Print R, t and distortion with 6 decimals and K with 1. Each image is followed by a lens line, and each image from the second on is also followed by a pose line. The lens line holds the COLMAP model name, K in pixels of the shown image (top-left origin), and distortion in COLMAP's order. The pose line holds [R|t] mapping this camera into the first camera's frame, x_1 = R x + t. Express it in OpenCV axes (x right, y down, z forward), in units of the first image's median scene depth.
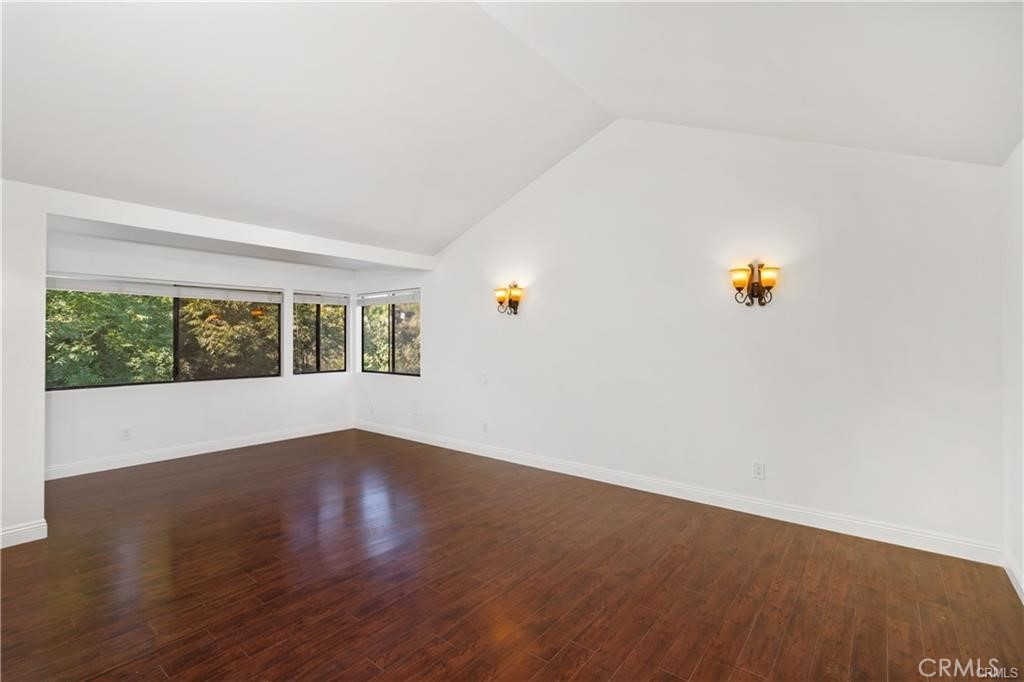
lens RADIAL K [[468.7, 0, 516.6], [0, 468.7, 338.9], [0, 0, 1]] dist [-0.000225, 0.000505]
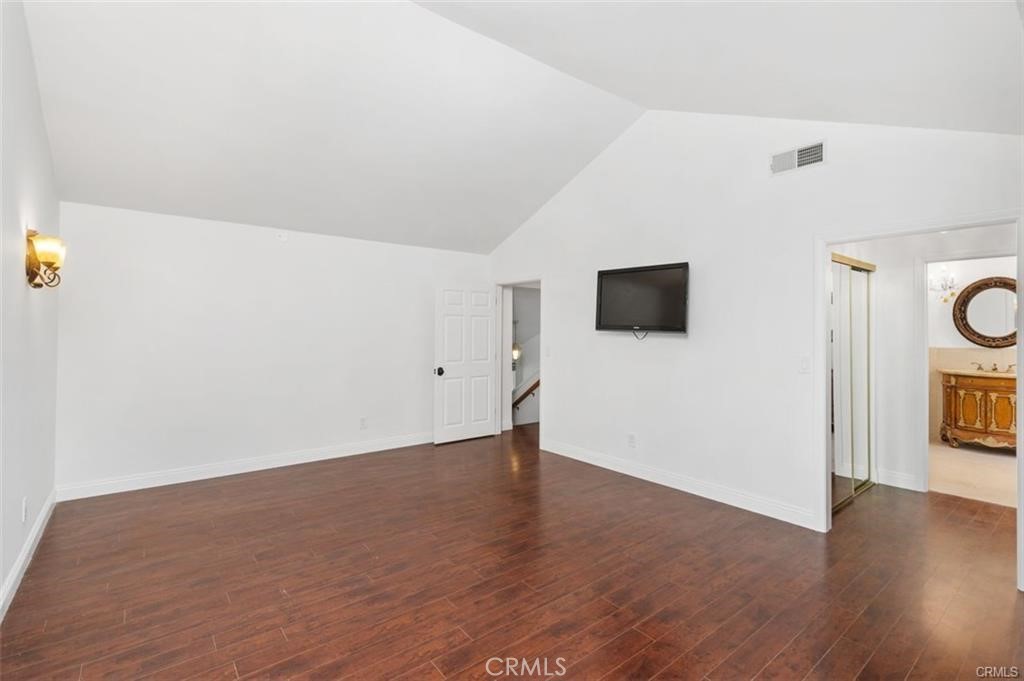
lens RADIAL K [[465.7, 0, 510.8], [0, 465.7, 335.2], [0, 0, 1]] dist [0.000390, -0.000022]
pose [[-0.973618, -0.008793, 0.228013, -0.470924], [-0.008209, 0.999960, 0.003510, 0.000319], [-0.228035, 0.001545, -0.973652, 1.846962]]
